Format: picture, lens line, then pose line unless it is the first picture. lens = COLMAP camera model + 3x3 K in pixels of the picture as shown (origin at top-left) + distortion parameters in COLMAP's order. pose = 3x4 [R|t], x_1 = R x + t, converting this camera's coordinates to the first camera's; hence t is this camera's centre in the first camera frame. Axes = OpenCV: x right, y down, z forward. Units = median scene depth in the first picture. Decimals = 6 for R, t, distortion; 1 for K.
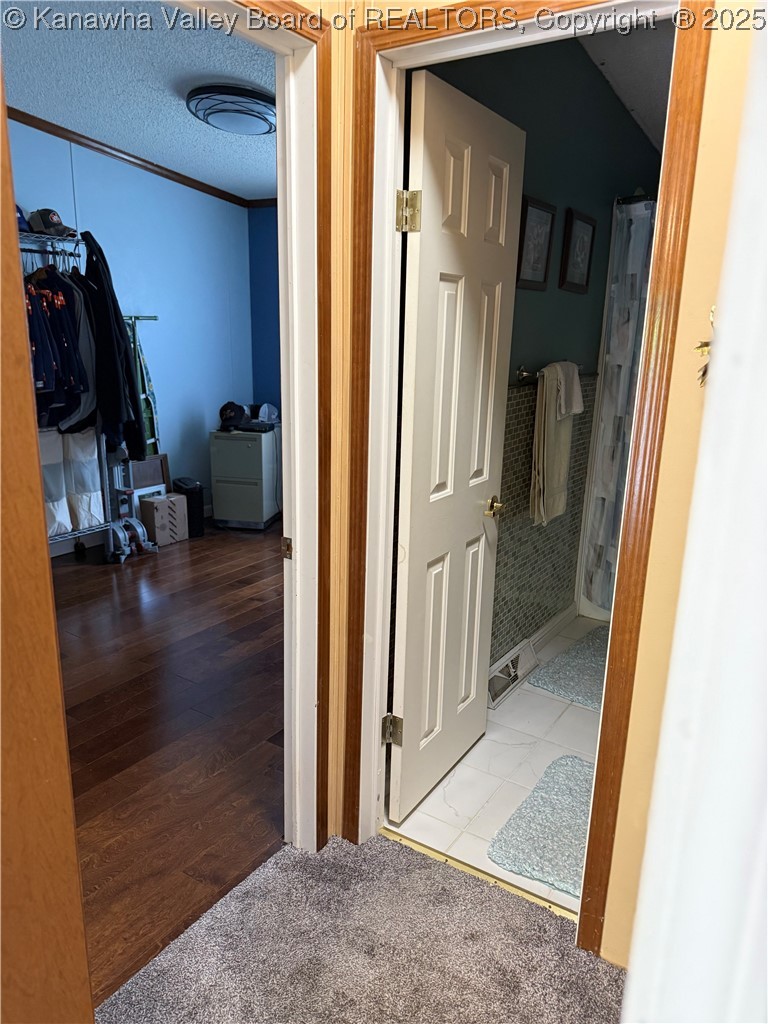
lens RADIAL K [[715.4, 0, 384.0], [0, 715.4, 512.0], [0, 0, 1]] dist [0.146293, -0.303939]
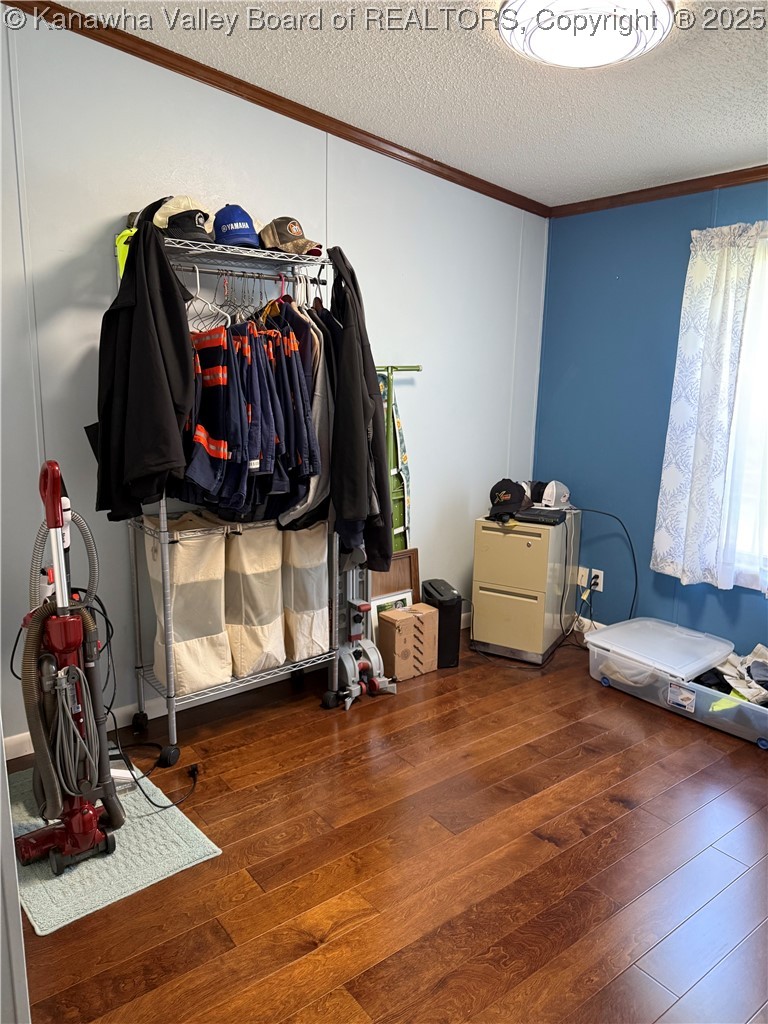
lens RADIAL K [[715.4, 0, 384.0], [0, 715.4, 512.0], [0, 0, 1]] dist [0.146293, -0.303939]
pose [[0.944206, 0.058581, -0.324104, -0.108866], [-0.077409, 0.995961, -0.045495, -0.090713], [0.320130, 0.068046, 0.944927, 0.328830]]
